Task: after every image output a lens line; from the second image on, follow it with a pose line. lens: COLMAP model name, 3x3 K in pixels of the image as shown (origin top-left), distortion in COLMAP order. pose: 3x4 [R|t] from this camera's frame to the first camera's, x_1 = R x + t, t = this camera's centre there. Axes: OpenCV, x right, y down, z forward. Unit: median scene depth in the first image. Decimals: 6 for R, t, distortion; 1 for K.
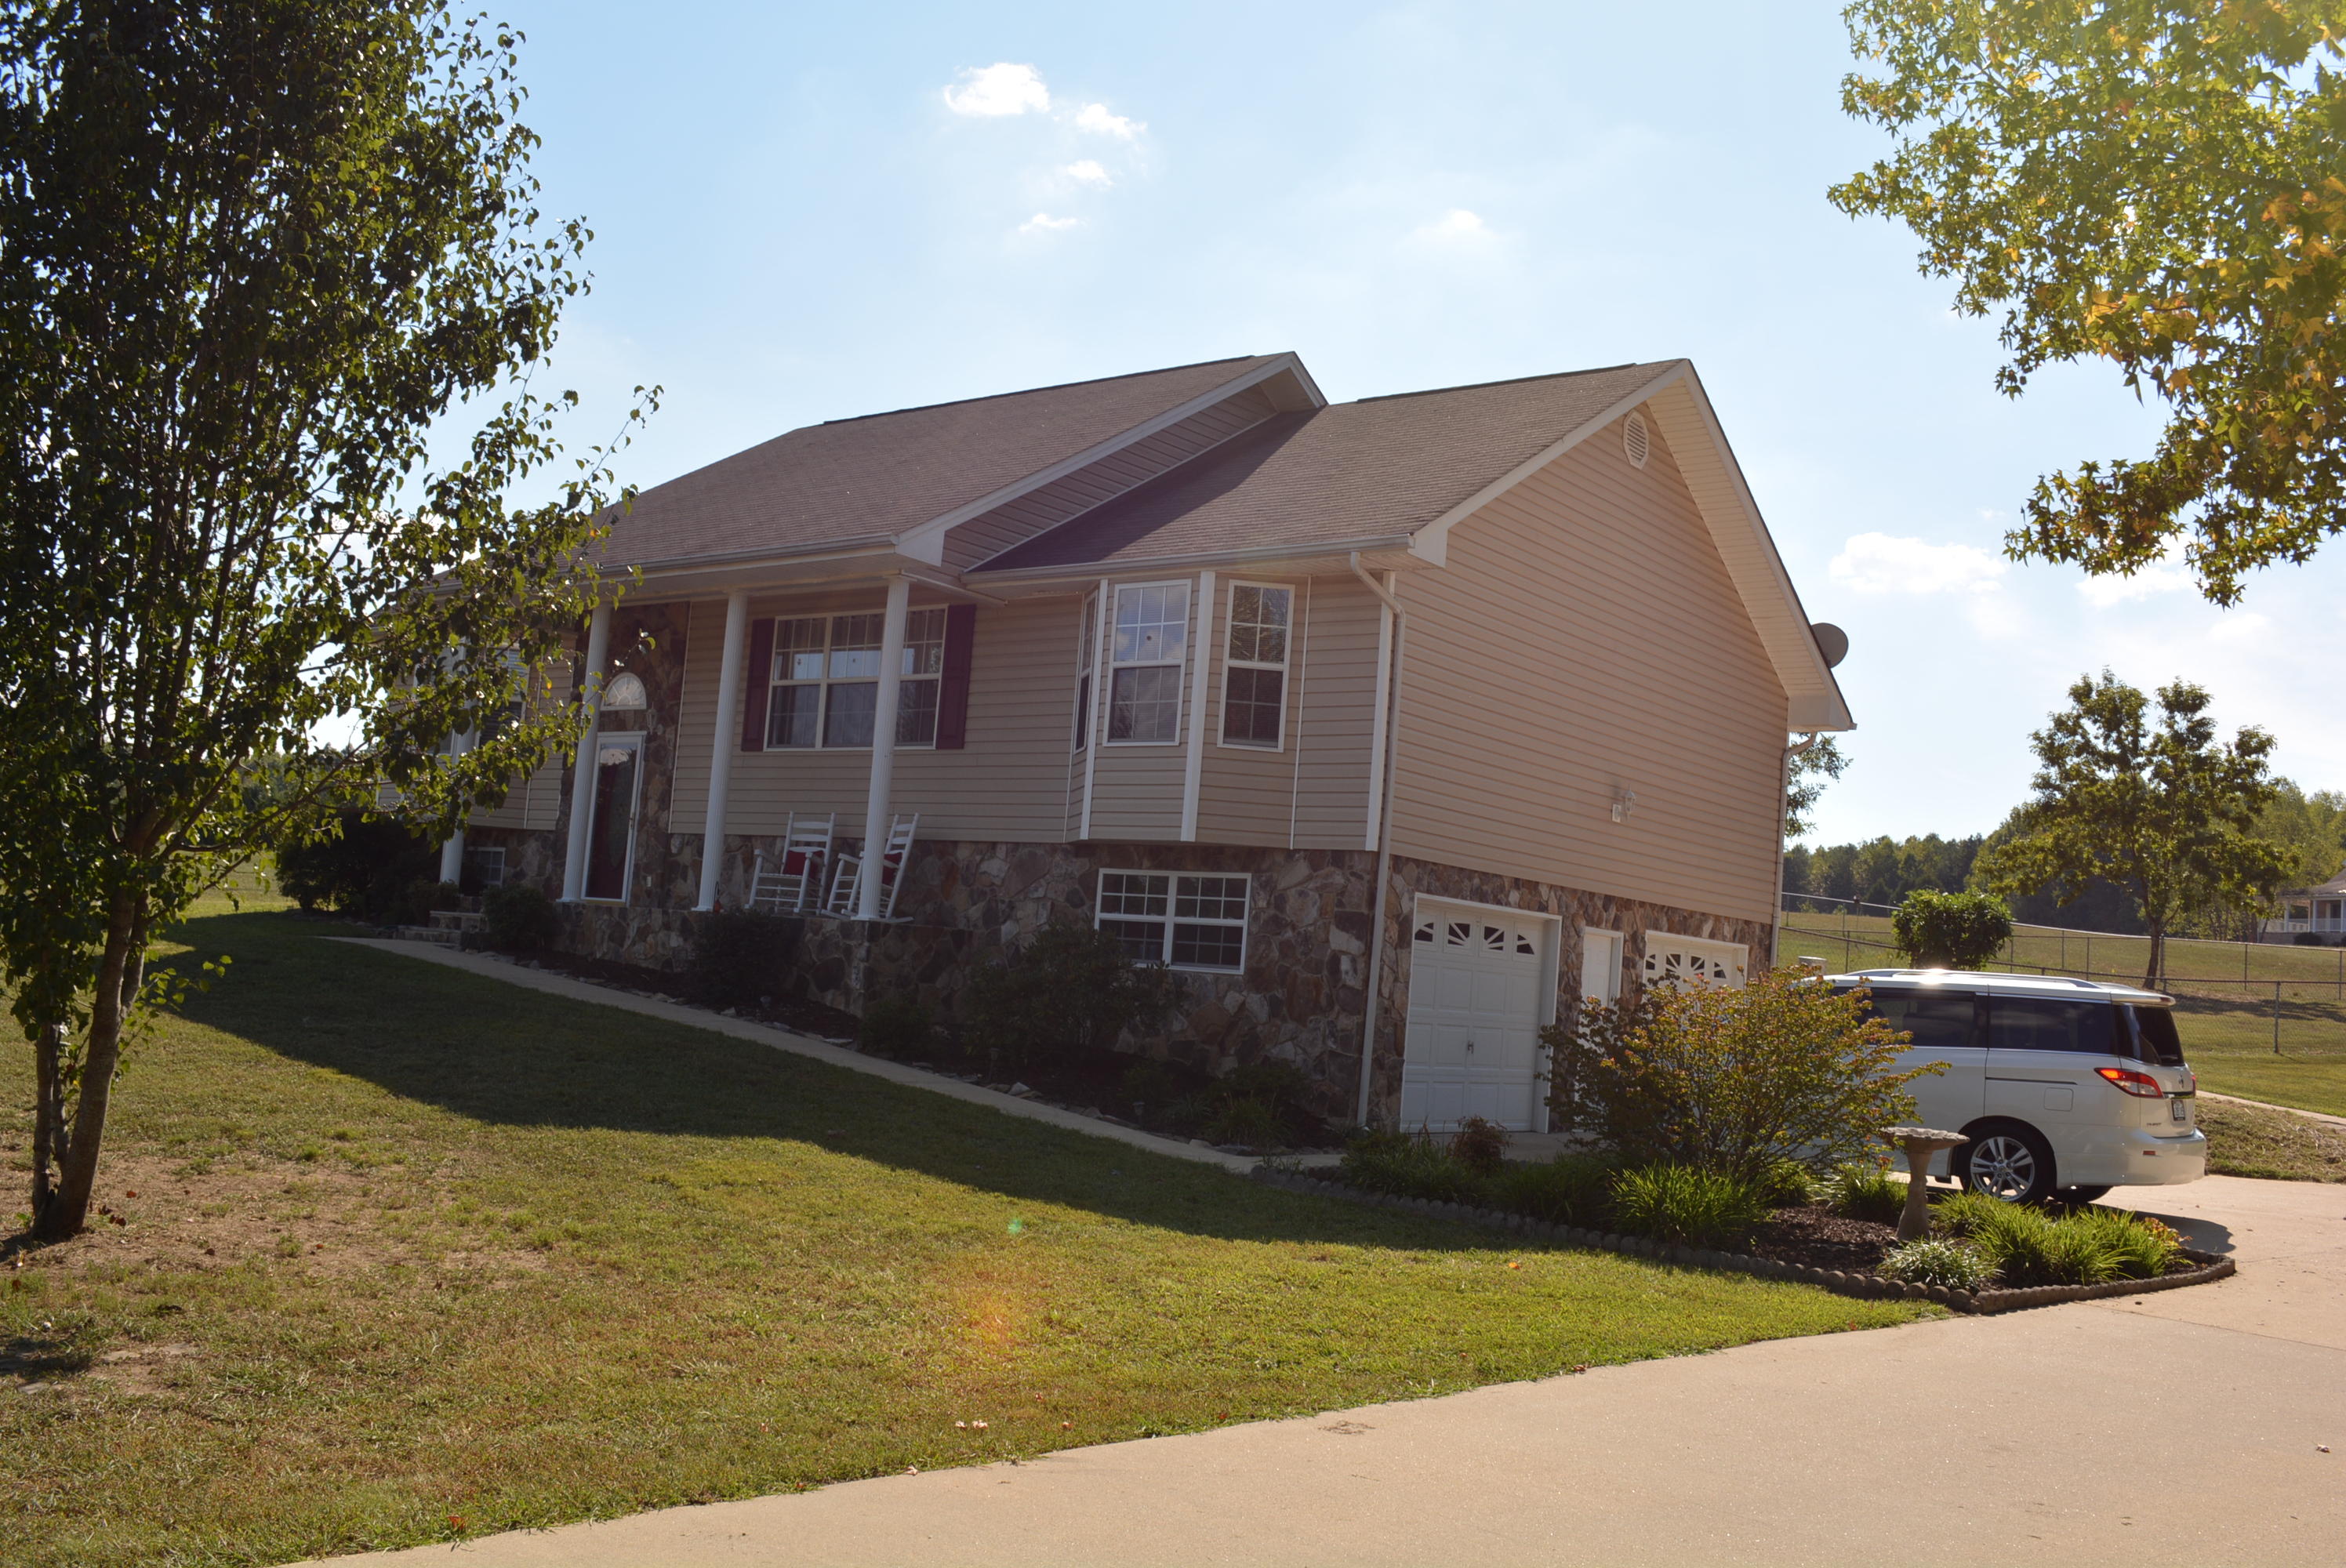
lens RADIAL K [[2079.1, 0, 1154.7], [0, 2079.1, 793.3], [0, 0, 1]] dist [-0.082645, 0.021804]
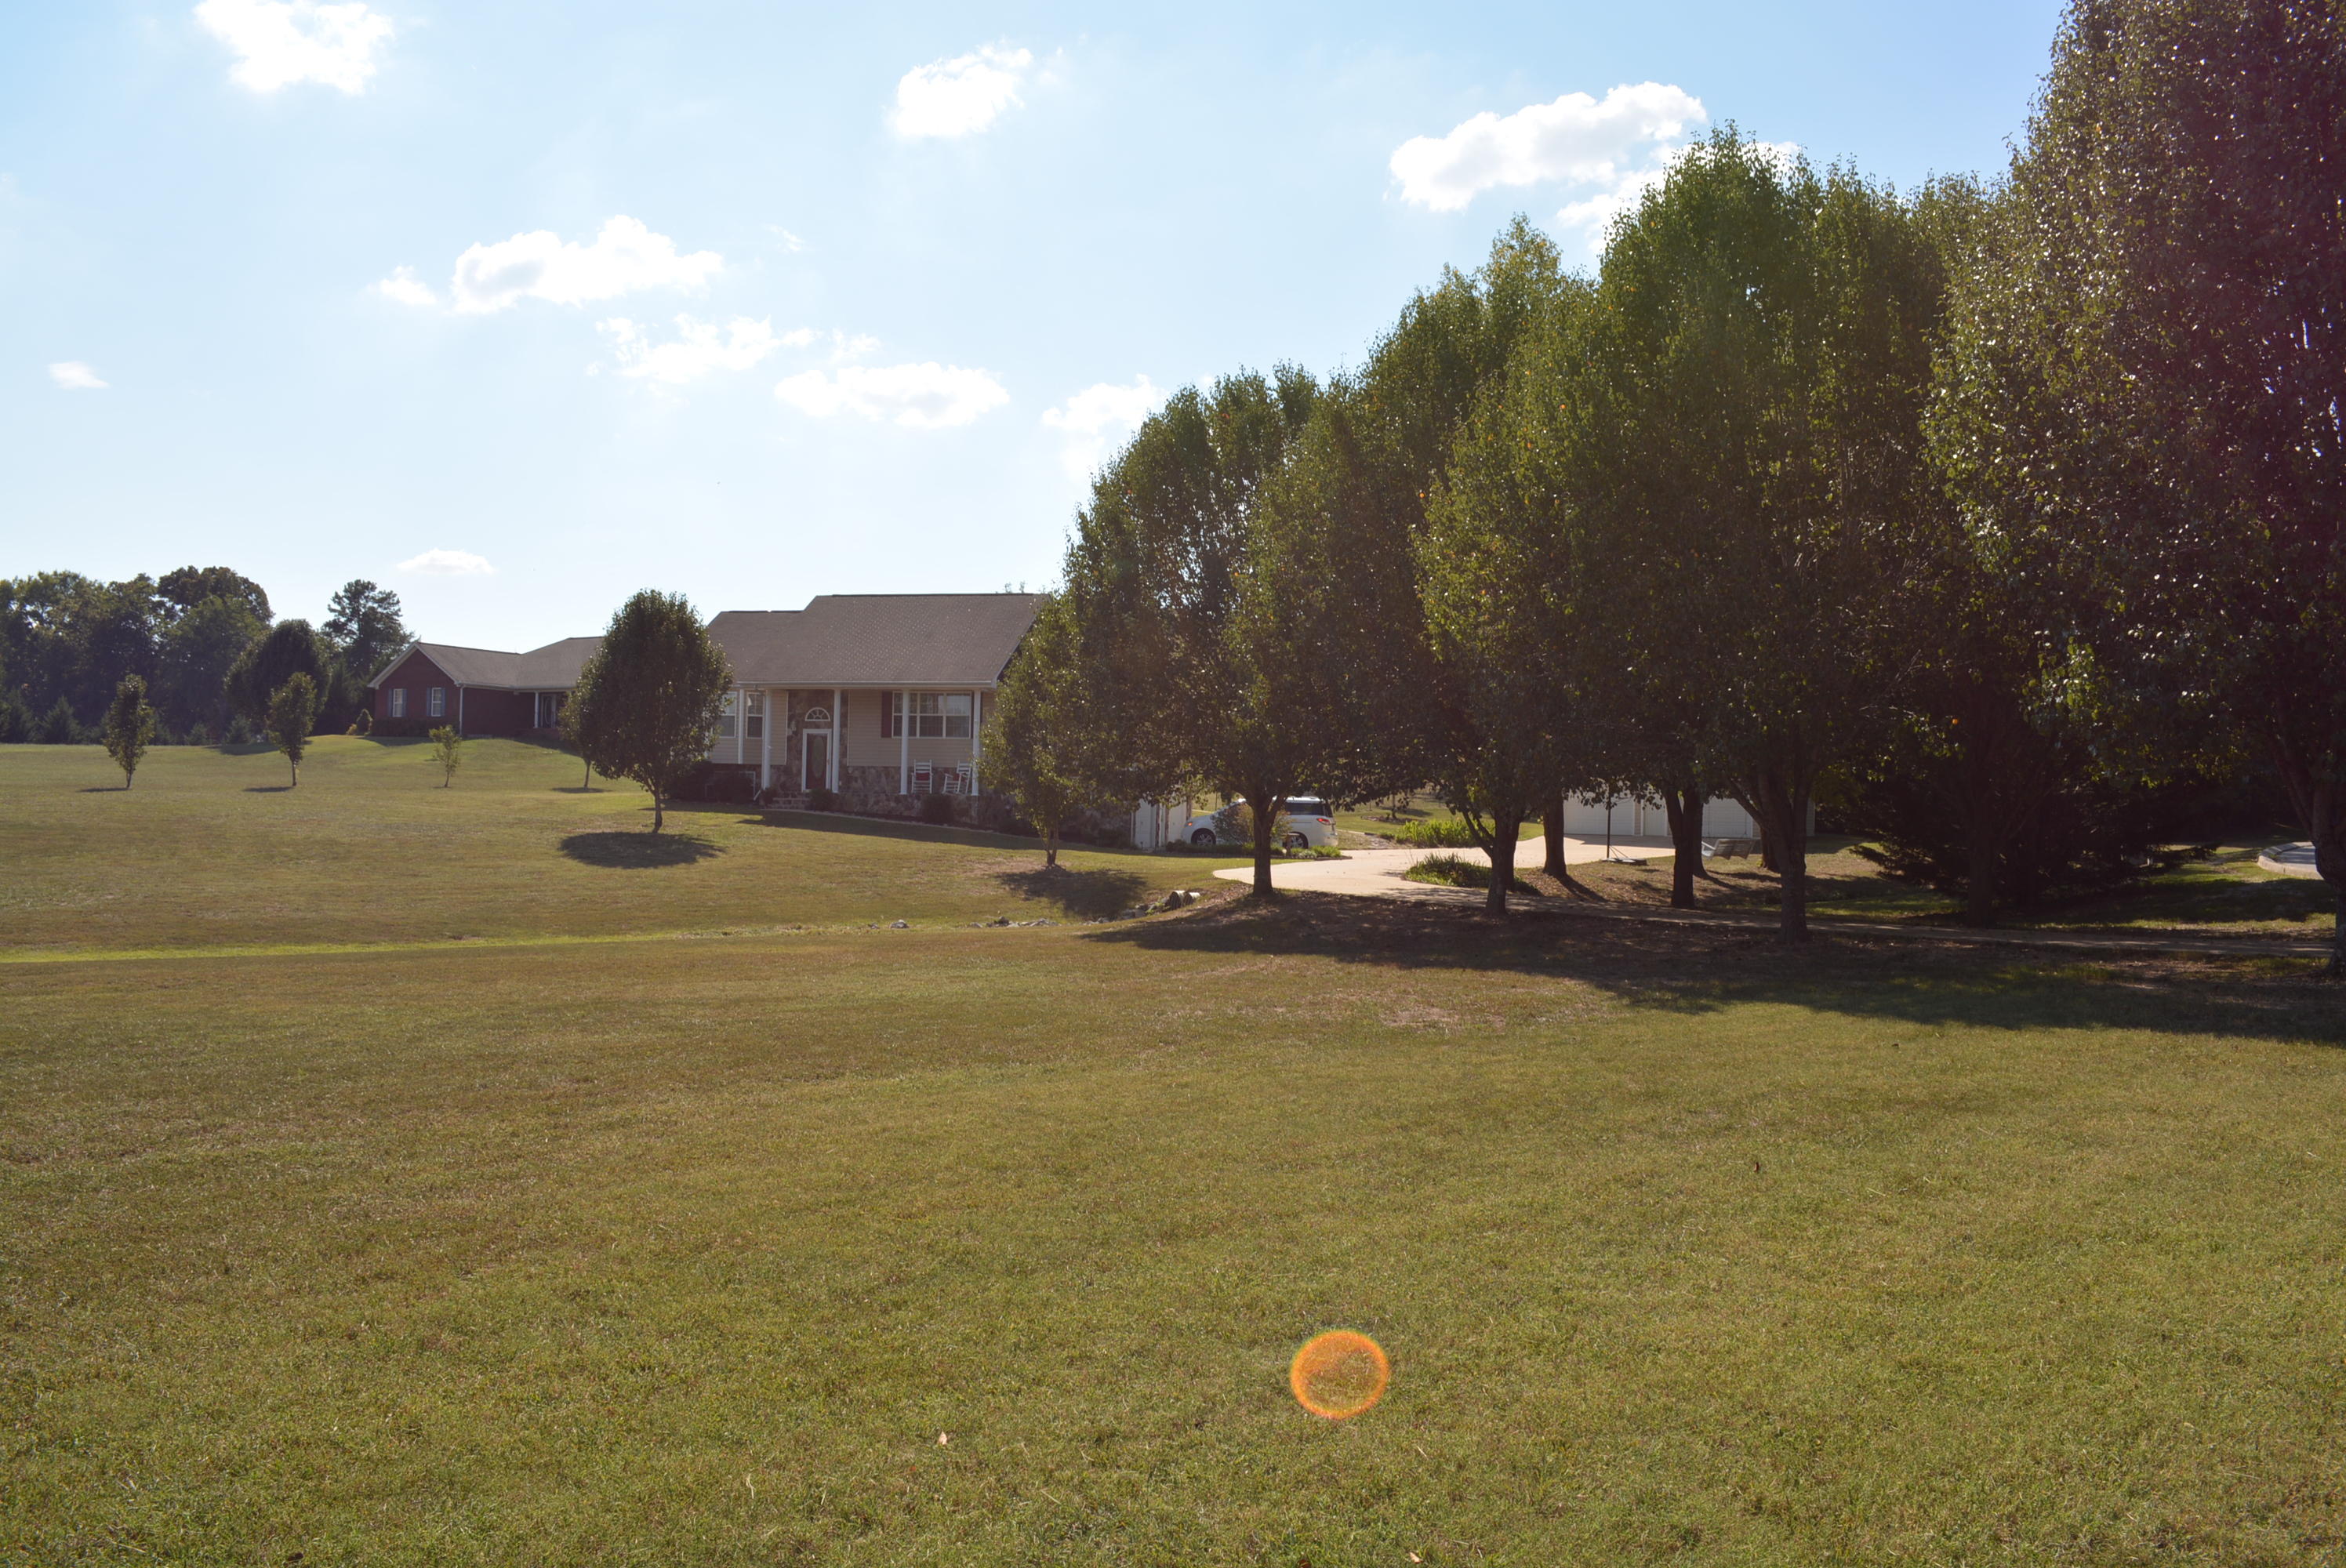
lens RADIAL K [[1852.5, 0, 1191.9], [0, 1852.5, 789.6], [0, 0, 1]] dist [-0.089664, 0.019014]
pose [[0.894524, -0.050453, 0.444164, -1.145126], [0.007434, 0.995152, 0.098070, -0.235317], [-0.446959, -0.084424, 0.890562, -1.783905]]
